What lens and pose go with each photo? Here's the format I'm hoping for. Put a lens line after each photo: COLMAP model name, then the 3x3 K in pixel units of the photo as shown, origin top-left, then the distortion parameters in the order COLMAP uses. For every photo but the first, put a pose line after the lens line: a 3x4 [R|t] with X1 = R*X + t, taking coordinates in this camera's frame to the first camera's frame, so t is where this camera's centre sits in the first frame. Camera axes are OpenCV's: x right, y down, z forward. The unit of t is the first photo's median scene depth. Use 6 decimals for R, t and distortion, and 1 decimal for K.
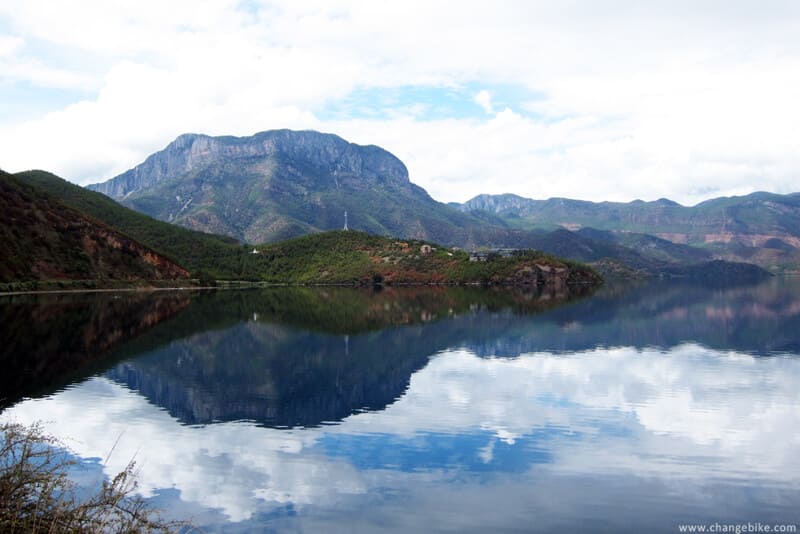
lens RADIAL K [[731.0, 0, 397.0], [0, 731.0, 264.1], [0, 0, 1]] dist [-0.057060, 0.014102]
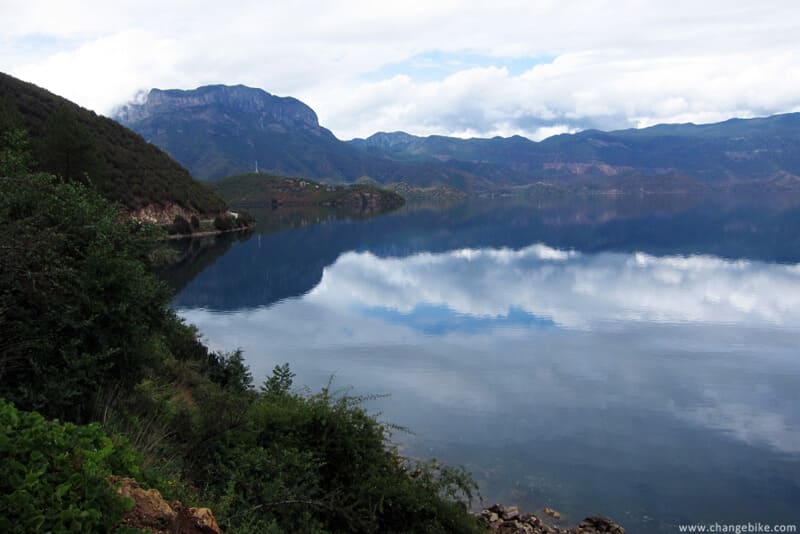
lens RADIAL K [[731.0, 0, 403.2], [0, 731.0, 267.4], [0, 0, 1]] dist [-0.057060, 0.014102]
pose [[0.996927, -0.021297, 0.075380, 0.064177], [0.012348, 0.993025, 0.117255, -0.010821], [-0.077351, -0.115964, 0.990237, -0.334802]]
